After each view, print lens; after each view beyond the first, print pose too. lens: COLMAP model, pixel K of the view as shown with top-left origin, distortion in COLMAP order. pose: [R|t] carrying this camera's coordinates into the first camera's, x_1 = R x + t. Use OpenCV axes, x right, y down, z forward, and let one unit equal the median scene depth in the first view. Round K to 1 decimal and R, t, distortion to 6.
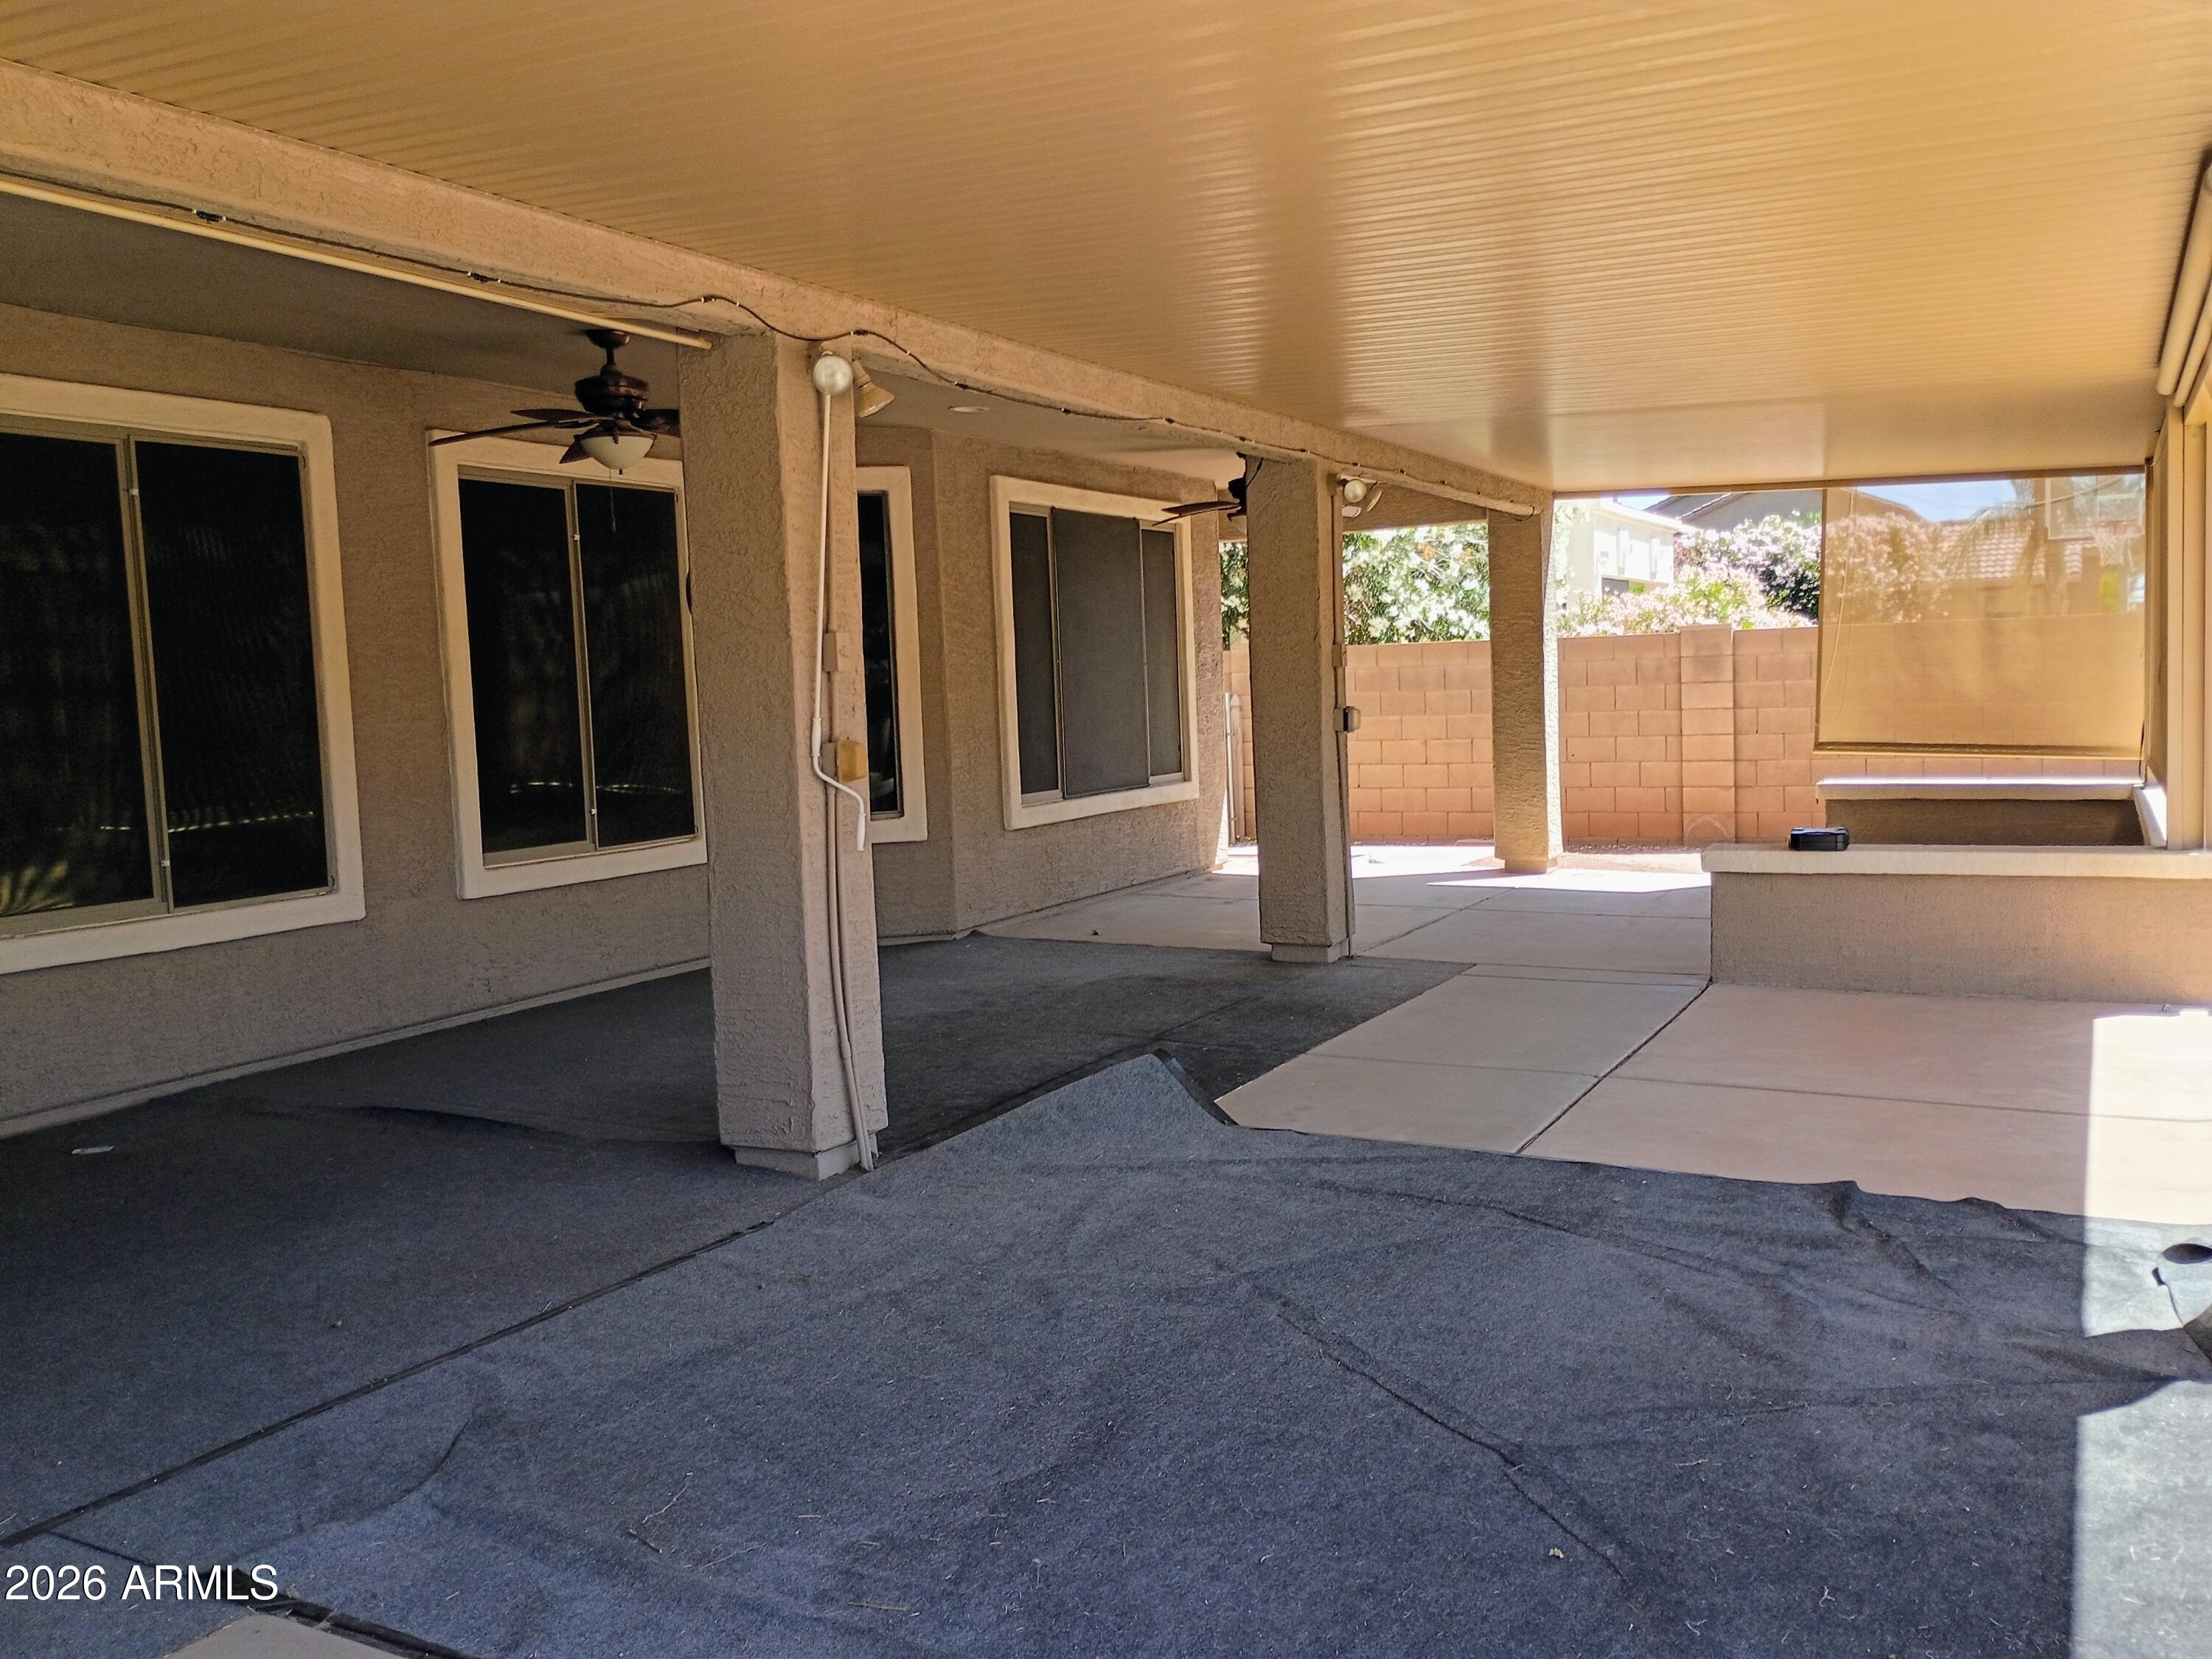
lens RADIAL K [[1880.4, 0, 1102.4], [0, 1880.4, 823.2], [0, 0, 1]] dist [0.045120, -0.043582]
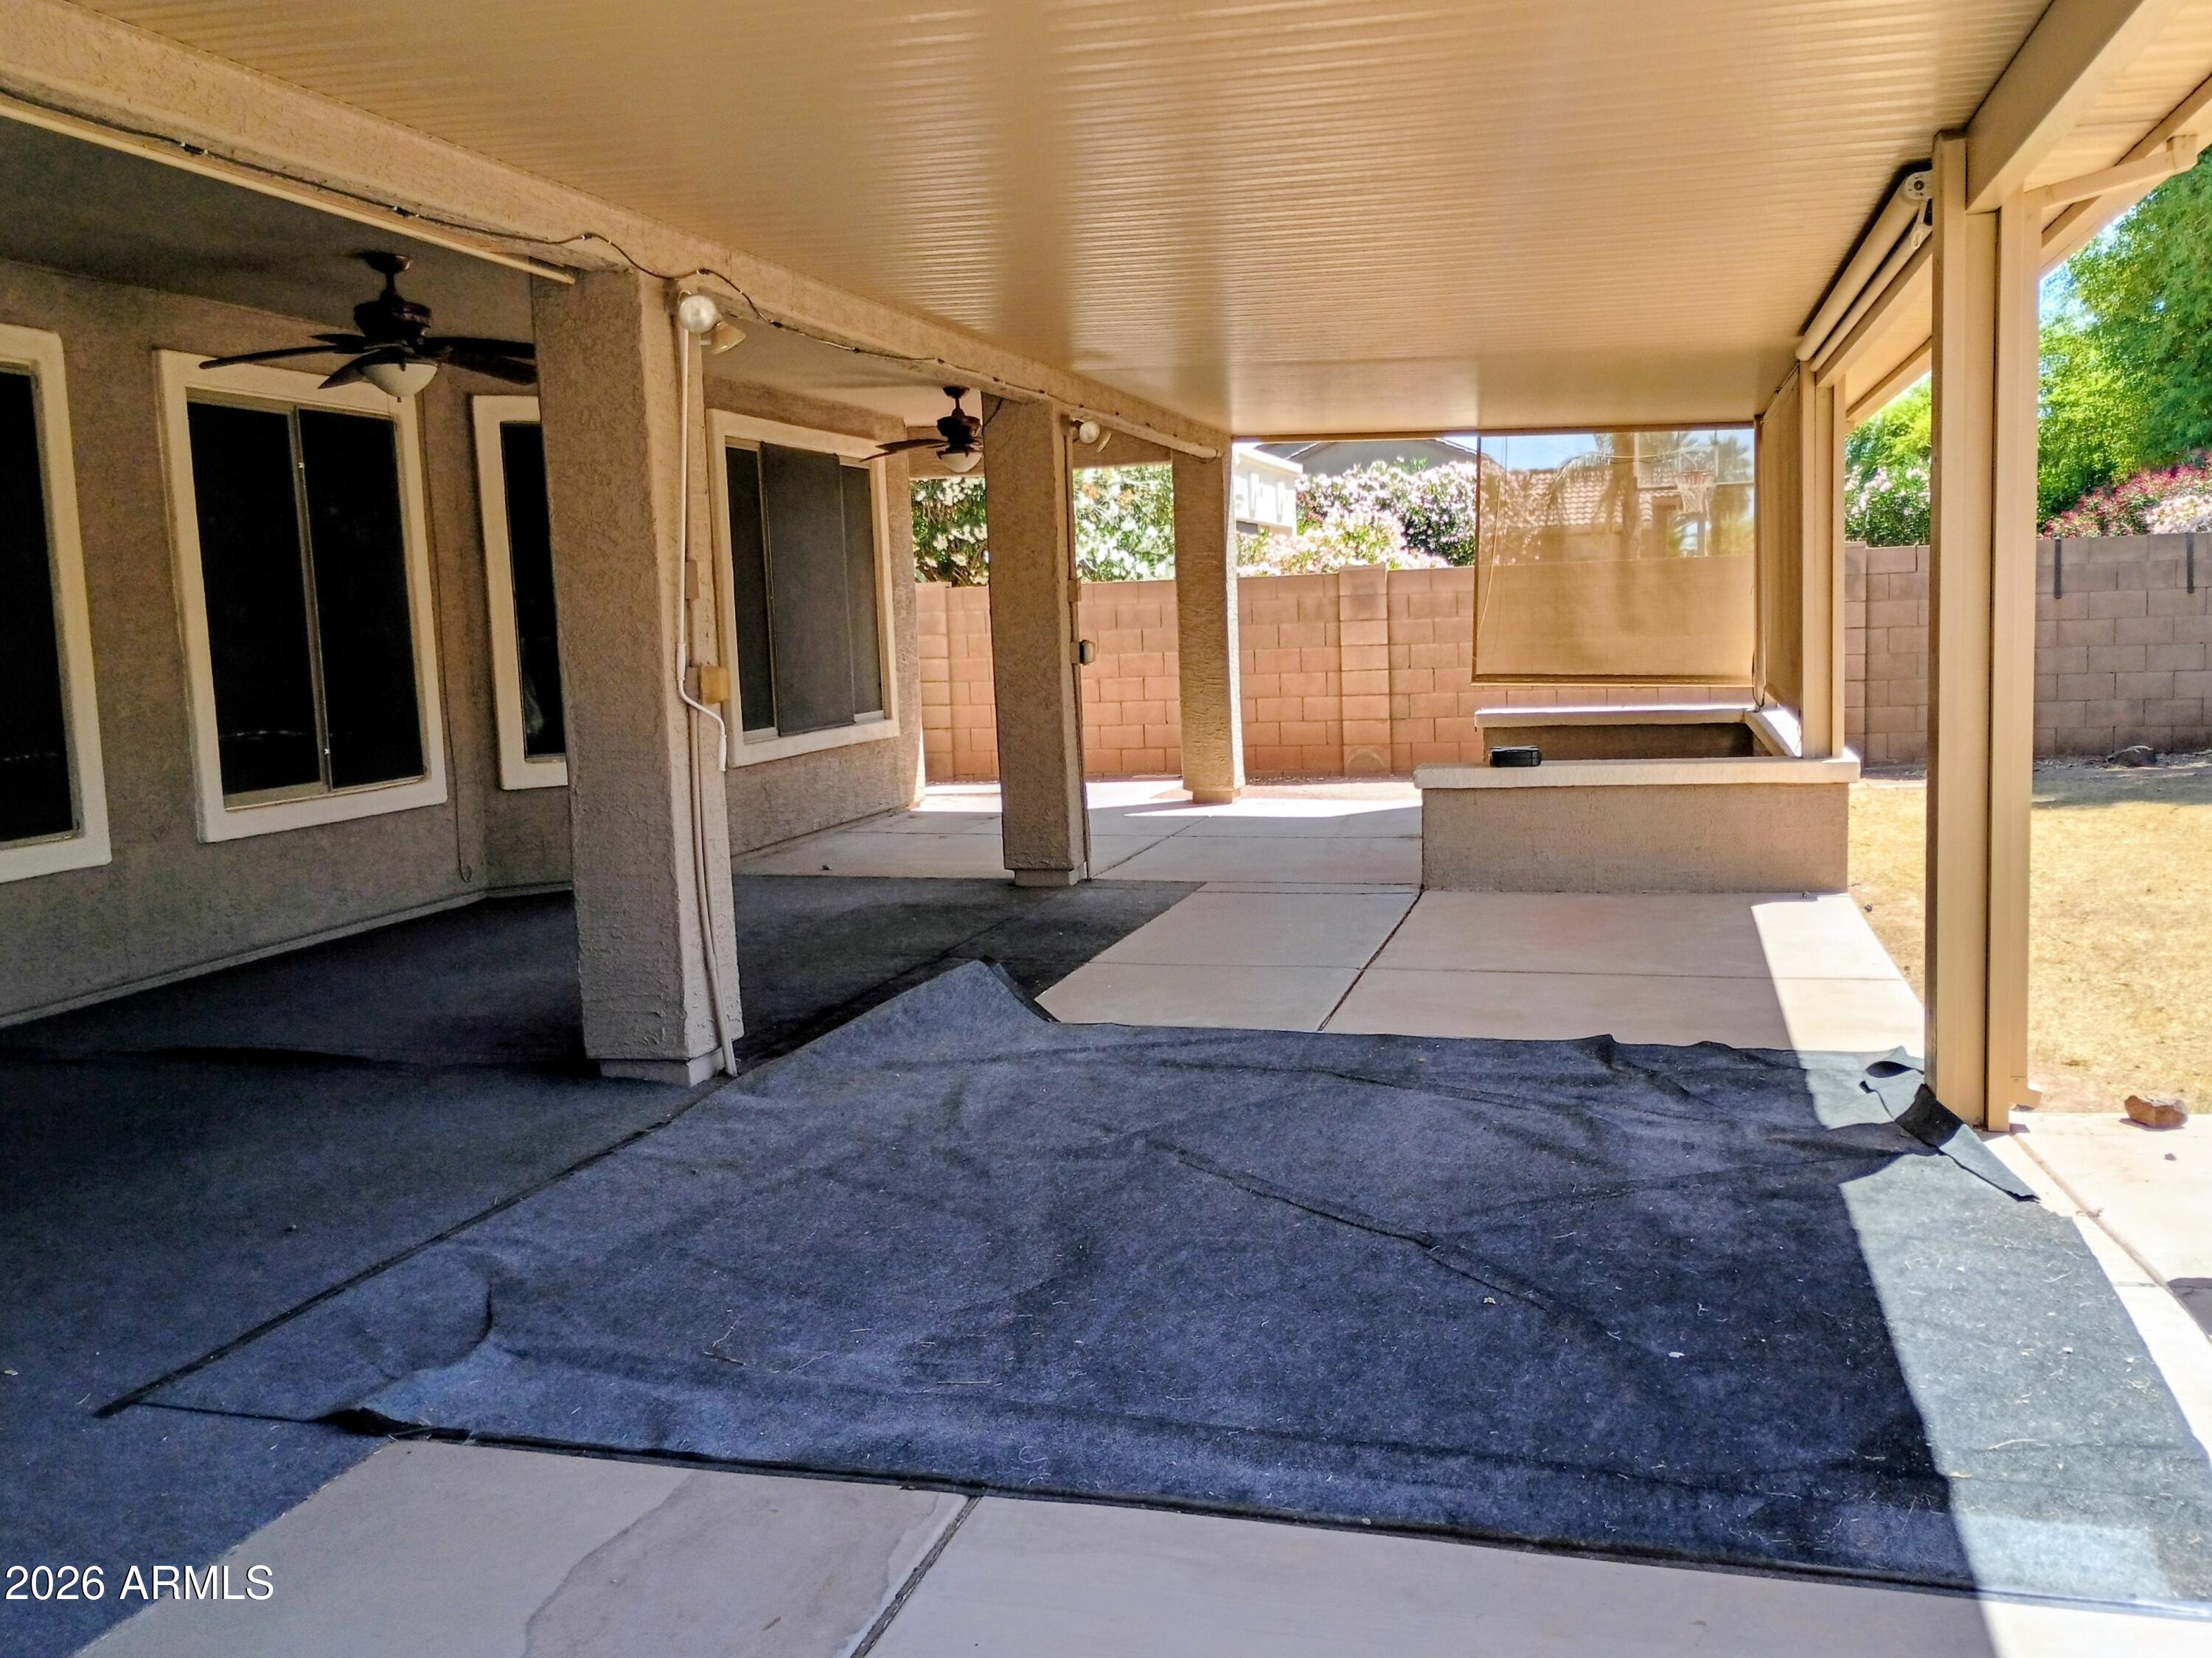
lens RADIAL K [[1880.2, 0, 1172.1], [0, 1880.2, 807.8], [0, 0, 1]] dist [0.045120, -0.043582]
pose [[0.977495, -0.025080, 0.209463, -0.097704], [0.020144, 0.999468, 0.025663, 0.012405], [-0.209995, -0.020866, 0.977480, -0.071413]]
